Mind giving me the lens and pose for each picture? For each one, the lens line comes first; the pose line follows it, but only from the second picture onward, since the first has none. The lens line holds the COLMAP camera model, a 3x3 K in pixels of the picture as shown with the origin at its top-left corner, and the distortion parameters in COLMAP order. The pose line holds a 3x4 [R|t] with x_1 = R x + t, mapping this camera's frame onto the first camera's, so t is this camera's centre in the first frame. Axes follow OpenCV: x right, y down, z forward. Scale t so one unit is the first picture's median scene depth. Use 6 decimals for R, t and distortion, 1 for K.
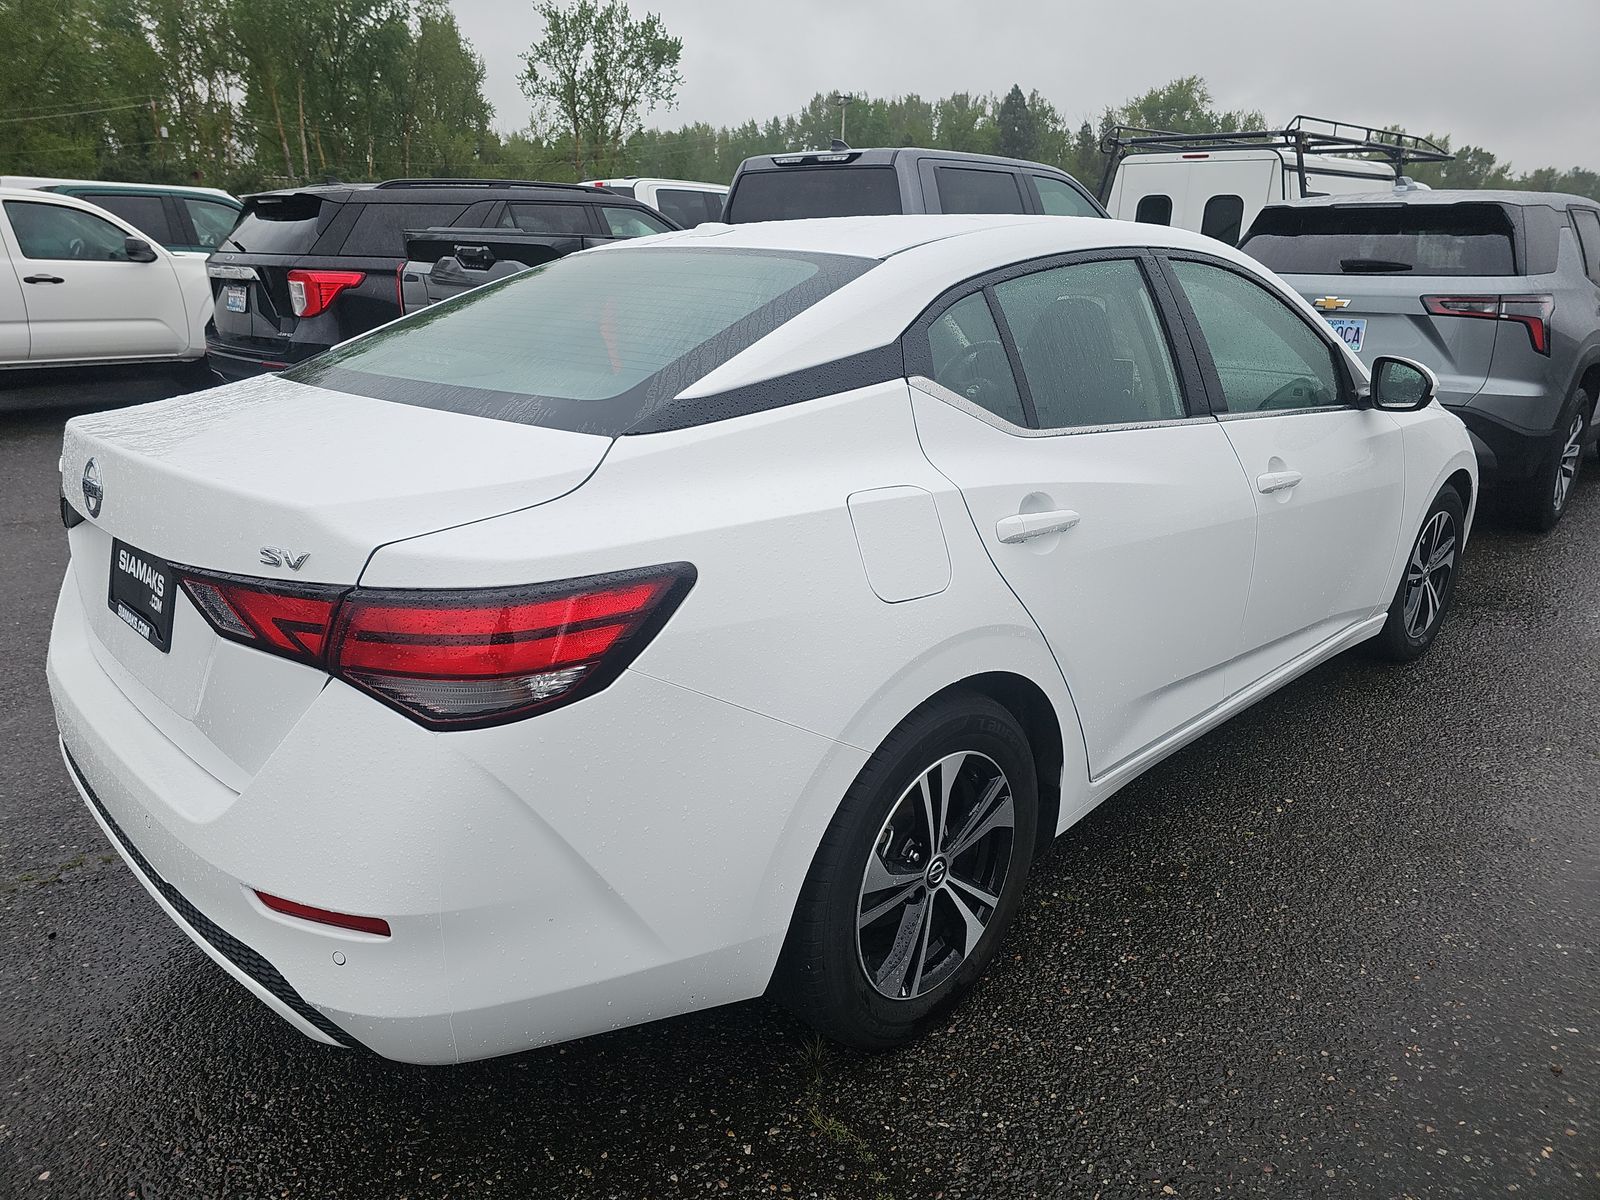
lens RADIAL K [[1066.6, 0, 800.6], [0, 1066.6, 592.7], [0, 0, 1]] dist [0.034975, -0.027276]
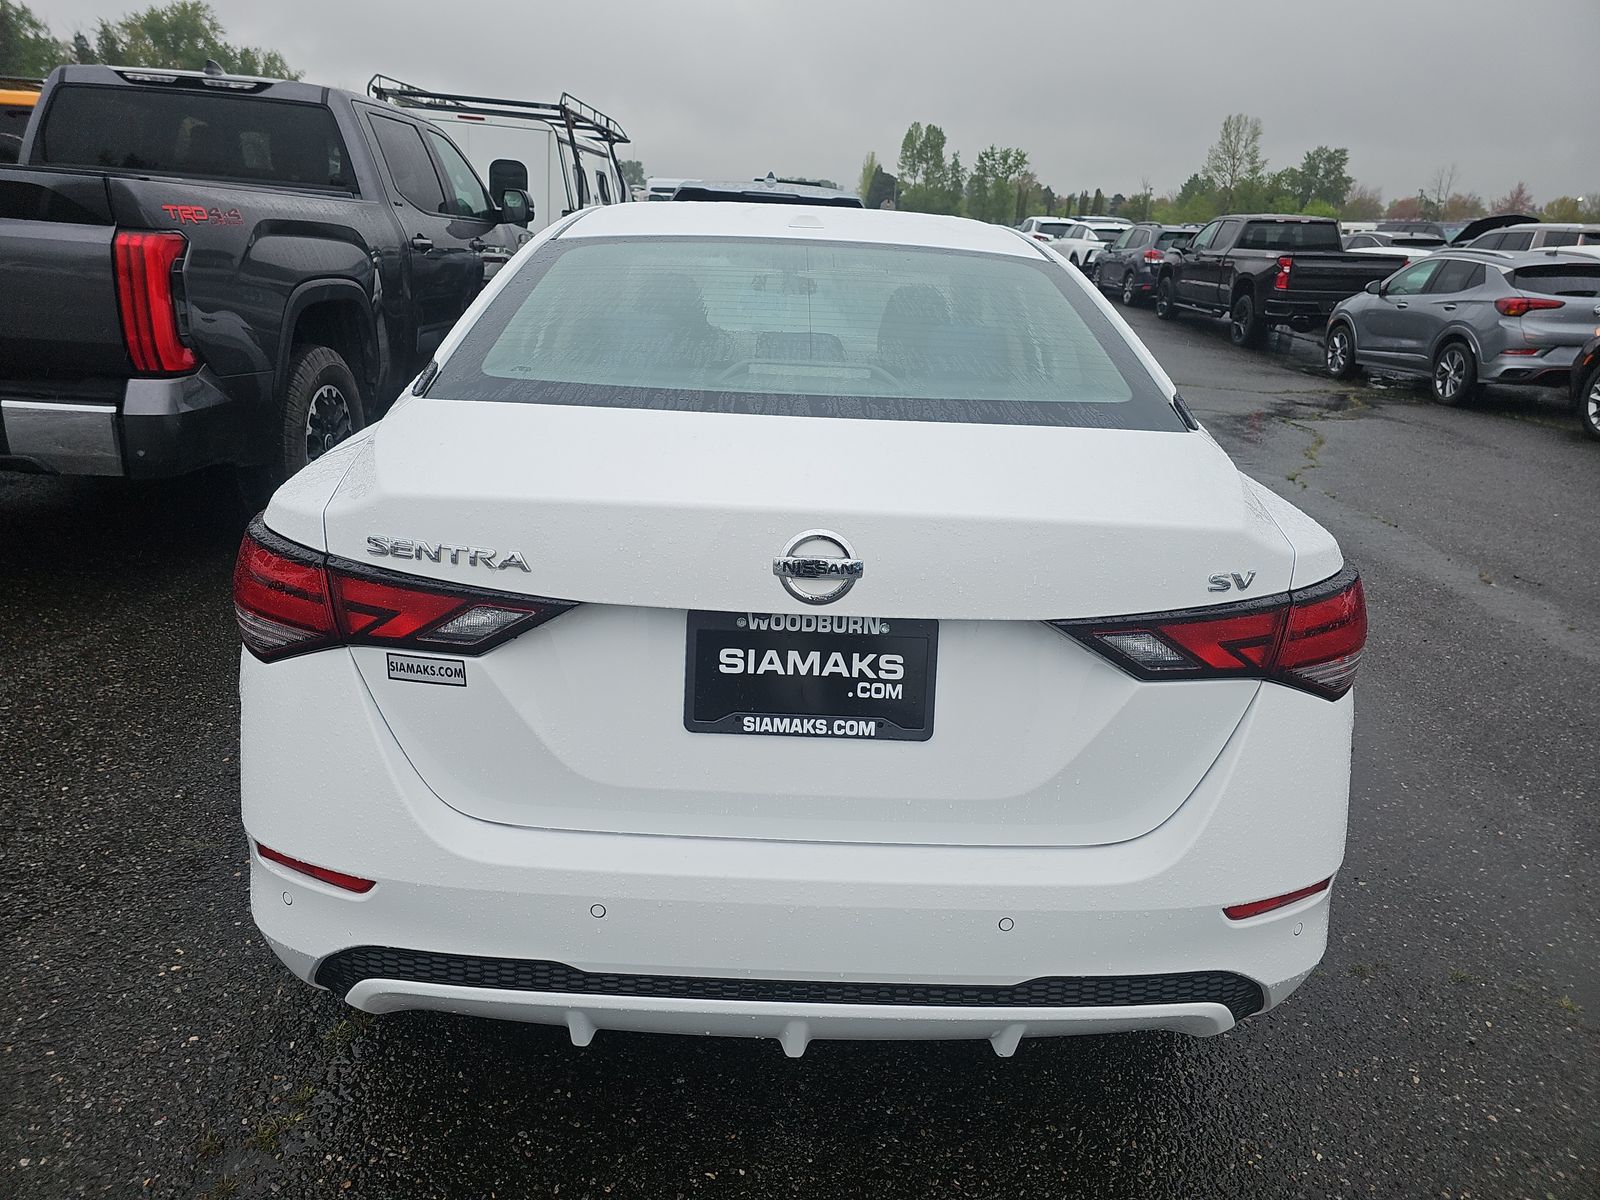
lens RADIAL K [[1066.6, 0, 788.5], [0, 1066.6, 599.6], [0, 0, 1]] dist [0.034975, -0.027276]
pose [[0.686126, -0.201444, 0.699036, -0.238379], [0.166990, 0.978851, 0.118174, -0.032967], [-0.708058, 0.035650, 0.705254, 0.093551]]
